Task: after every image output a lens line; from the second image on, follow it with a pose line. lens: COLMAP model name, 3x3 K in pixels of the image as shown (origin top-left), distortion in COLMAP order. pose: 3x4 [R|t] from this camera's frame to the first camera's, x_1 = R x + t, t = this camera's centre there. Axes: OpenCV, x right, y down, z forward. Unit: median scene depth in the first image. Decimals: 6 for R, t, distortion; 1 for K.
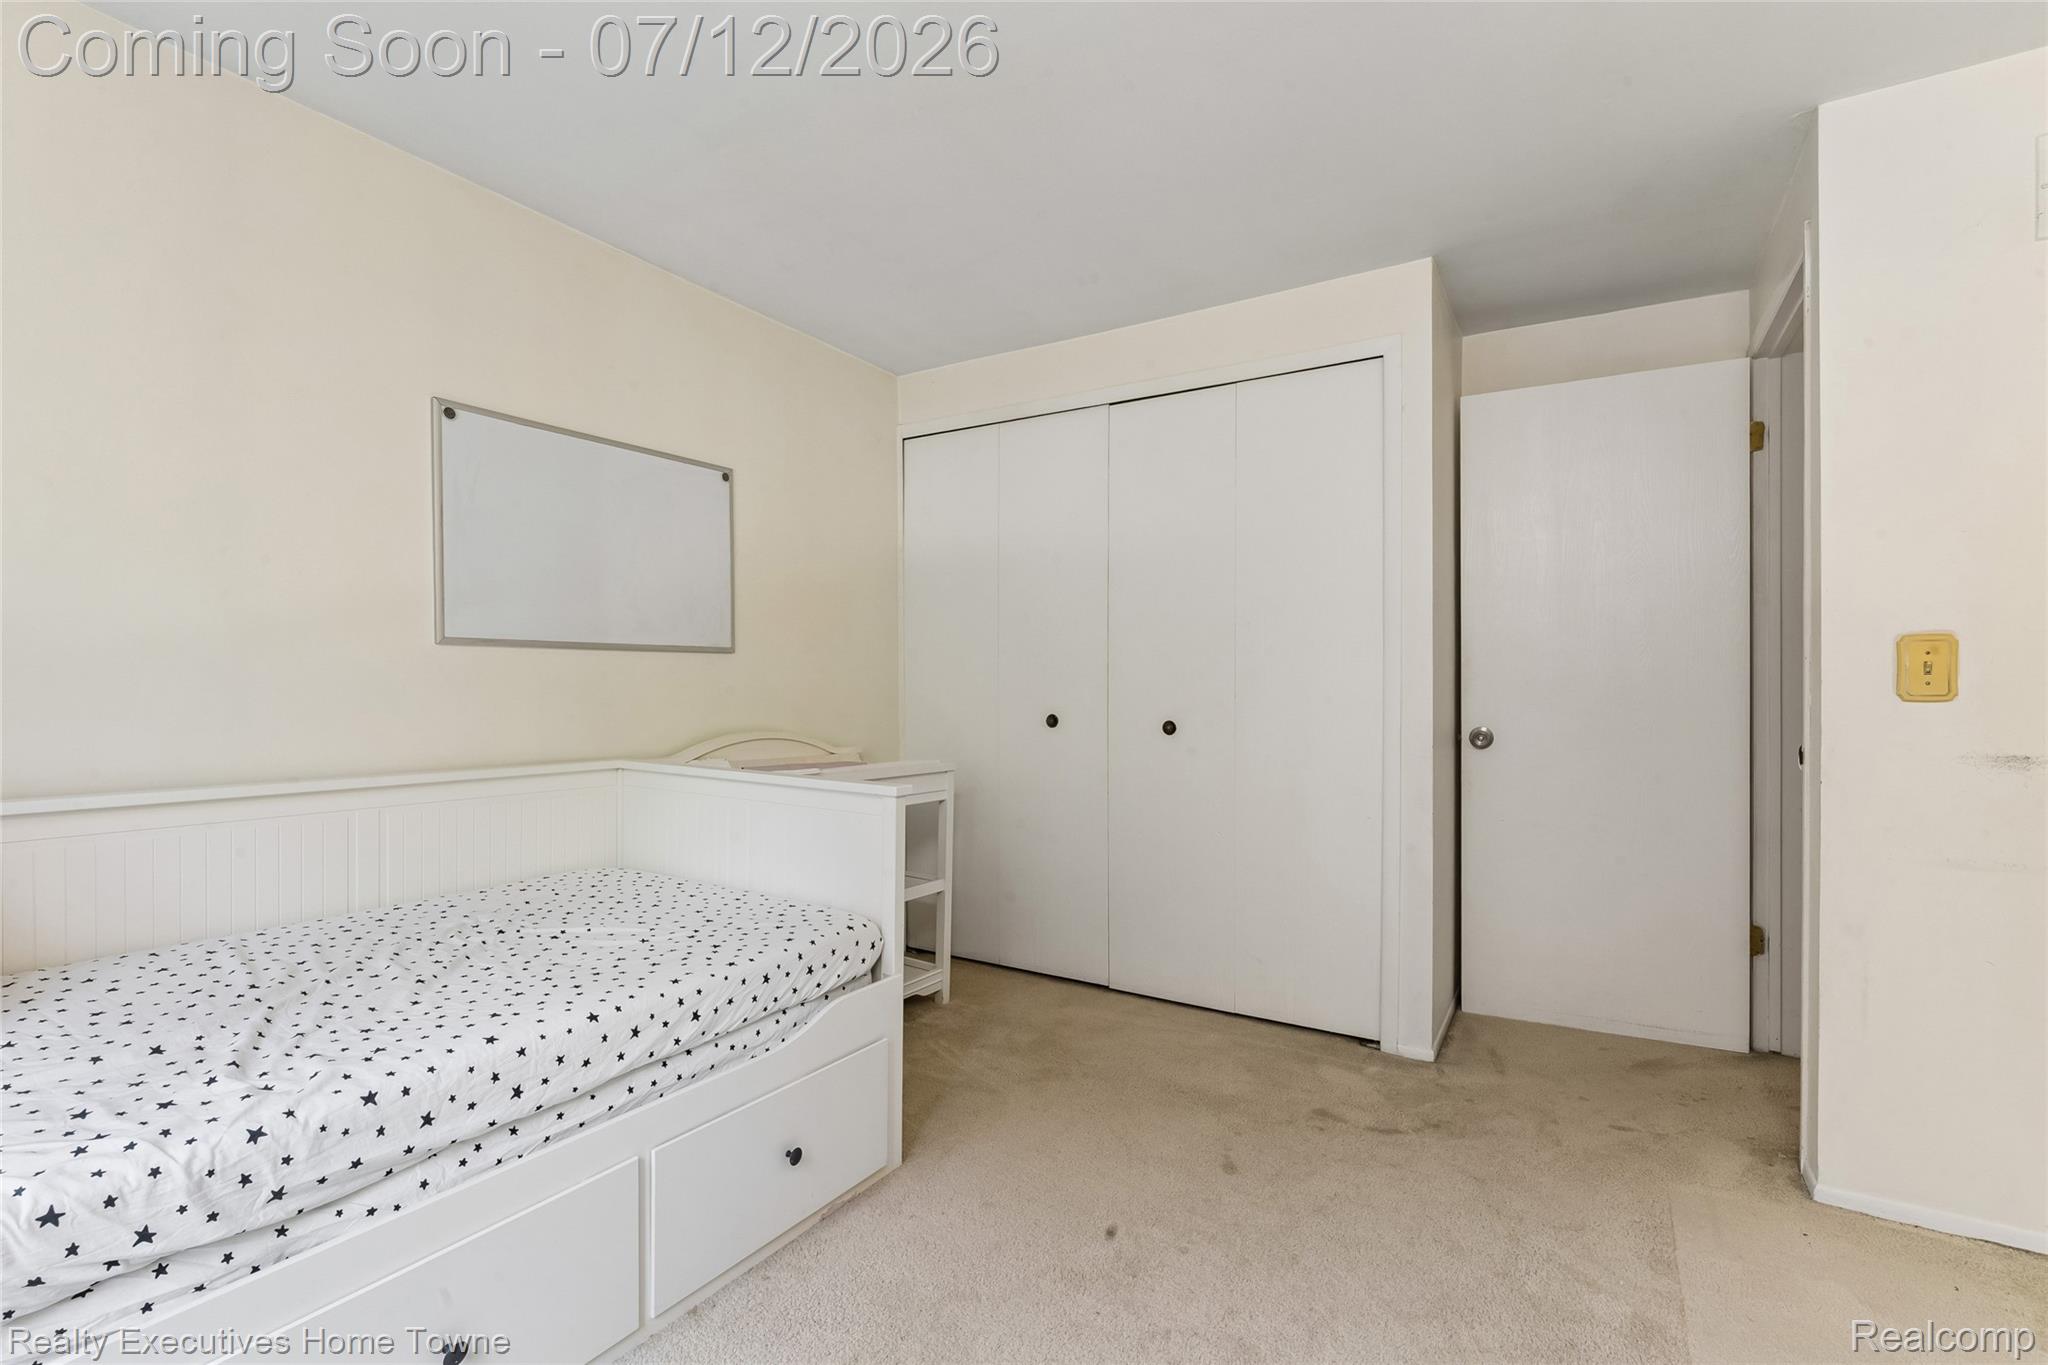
lens RADIAL K [[941.5, 0, 1024.0], [0, 941.5, 682.5], [0, 0, 1]] dist [-0.002459, -0.000007]
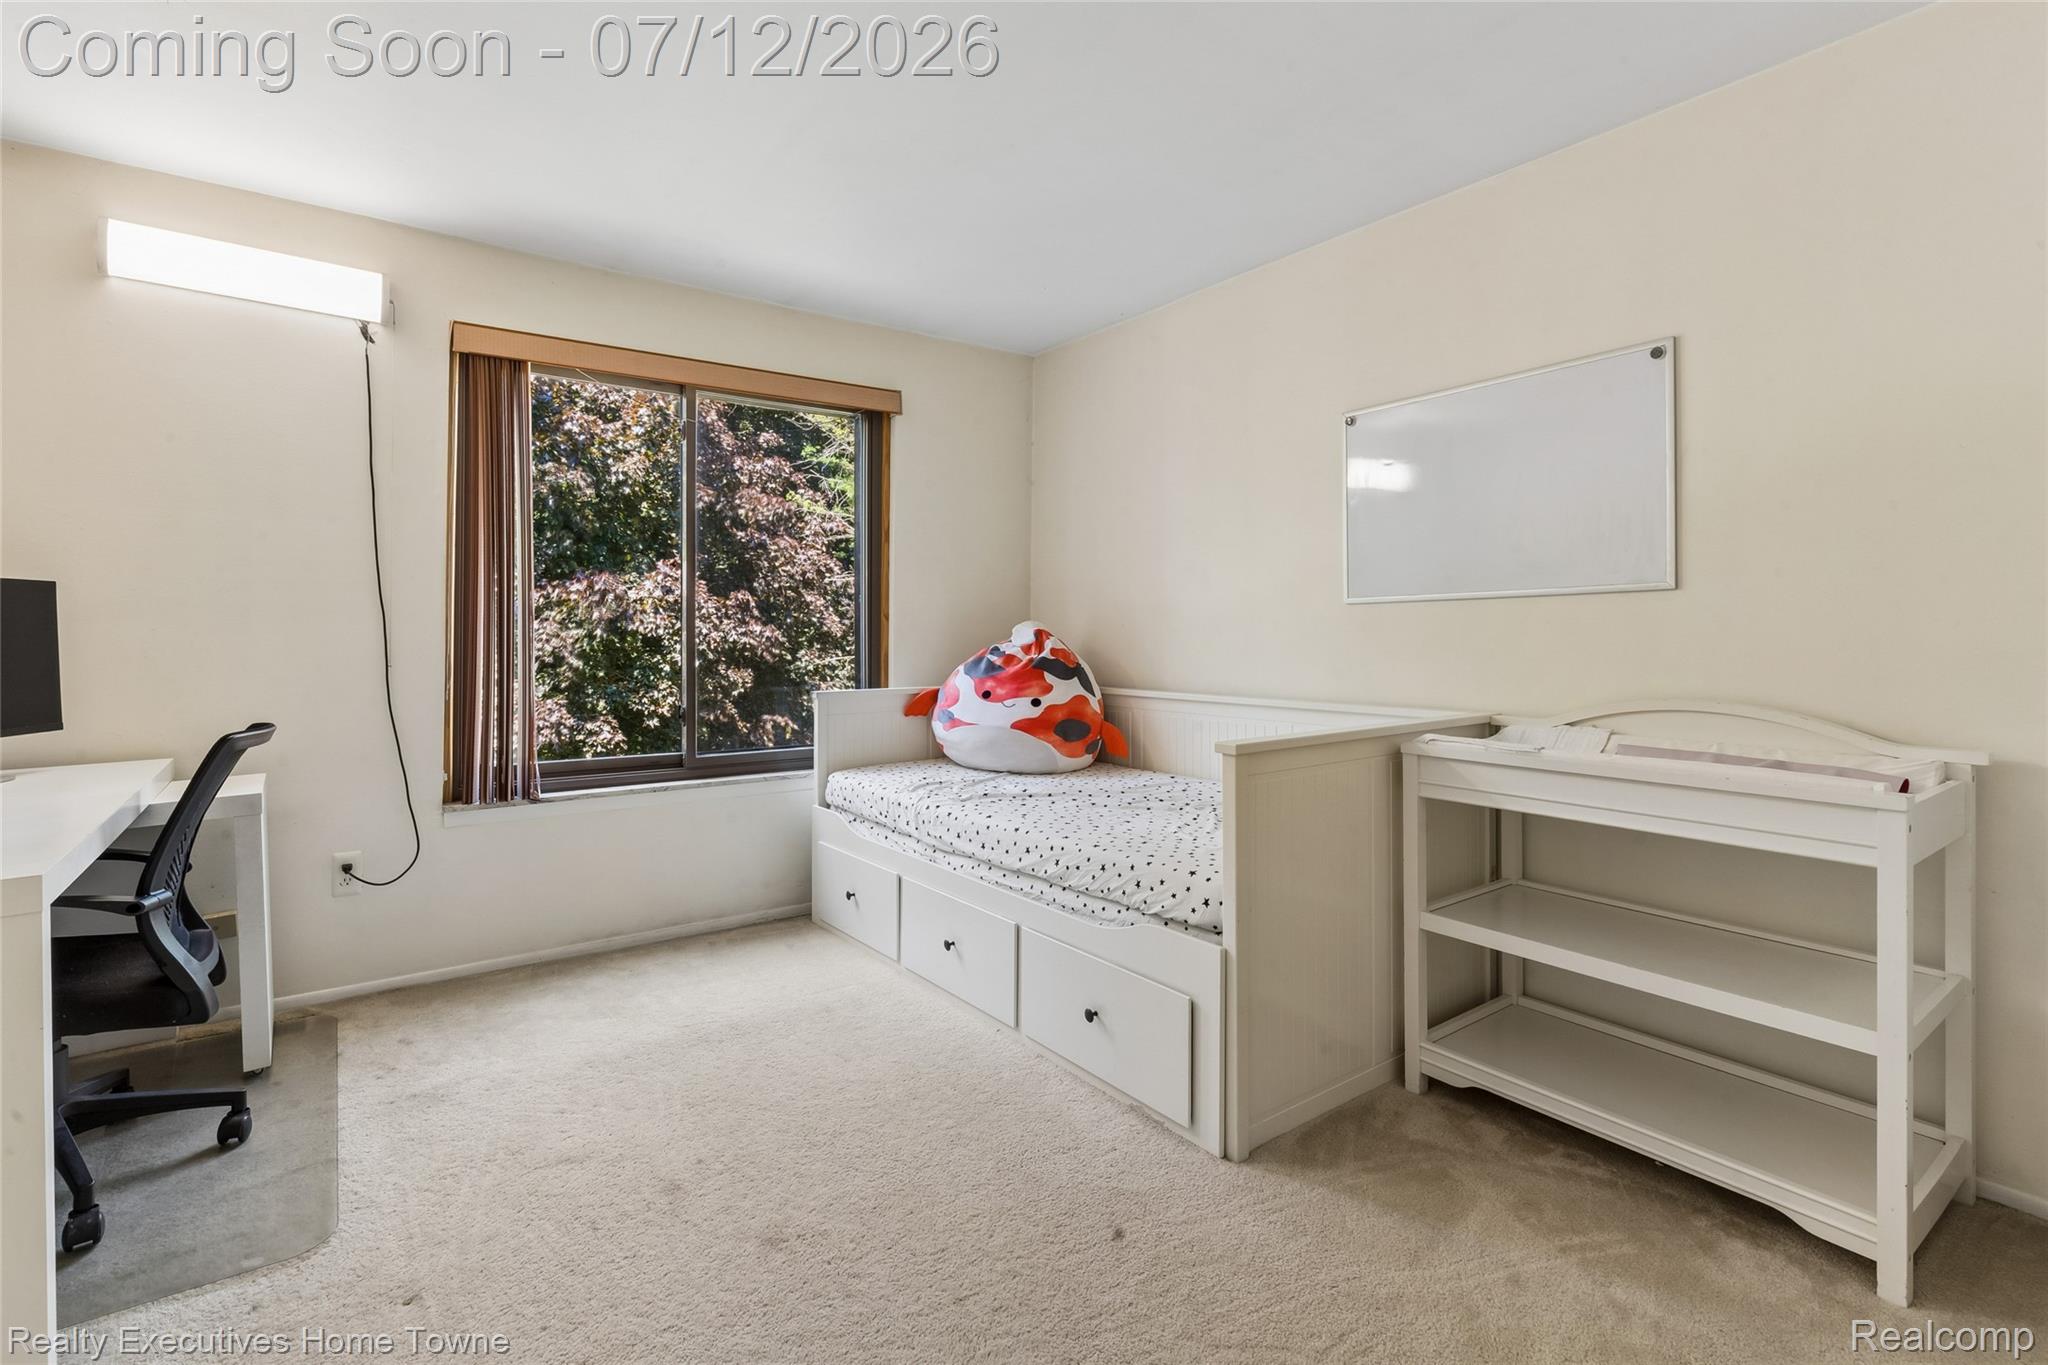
lens RADIAL K [[935.7, 0, 1027.2], [0, 935.7, 641.0], [0, 0, 1]] dist [-0.004943, 0.000381]
pose [[-0.369938, -0.004309, -0.929046, 0.937319], [-0.001327, 0.999991, -0.004110, 0.019515], [0.929055, -0.000287, -0.369941, 1.394618]]
